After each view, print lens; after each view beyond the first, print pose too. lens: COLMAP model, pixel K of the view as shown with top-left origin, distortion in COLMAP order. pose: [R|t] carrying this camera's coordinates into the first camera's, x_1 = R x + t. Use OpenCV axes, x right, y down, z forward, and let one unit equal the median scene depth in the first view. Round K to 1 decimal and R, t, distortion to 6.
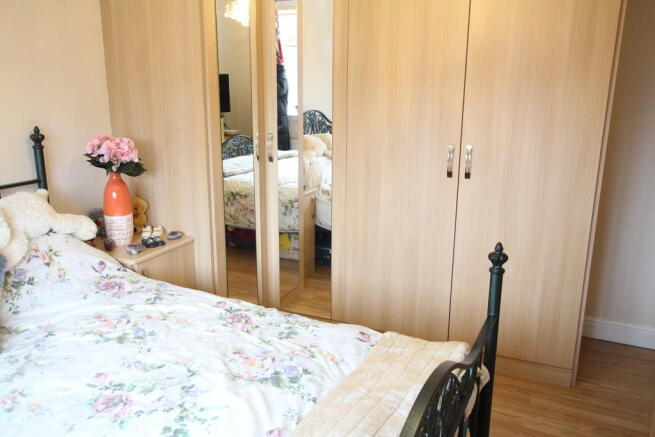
lens RADIAL K [[554.4, 0, 327.0], [0, 554.4, 220.9], [0, 0, 1]] dist [-0.003843, 0.030406]
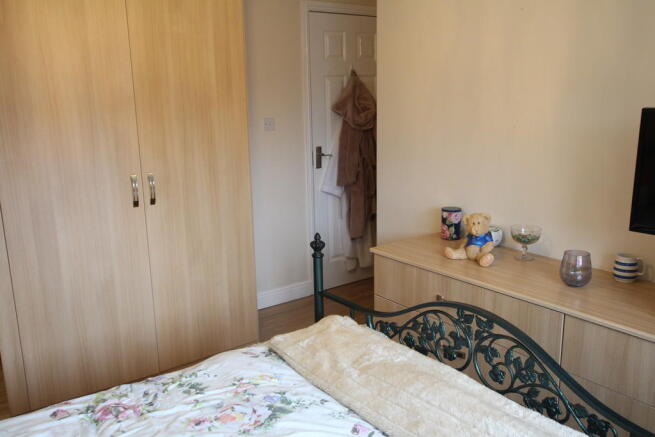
lens RADIAL K [[554.4, 0, 327.5], [0, 554.4, 216.5], [0, 0, 1]] dist [-0.003843, 0.030406]
pose [[0.450164, -0.192723, 0.871900, -0.642239], [0.245028, 0.965611, 0.086928, -0.083396], [-0.858670, 0.174508, 0.481906, 0.297008]]
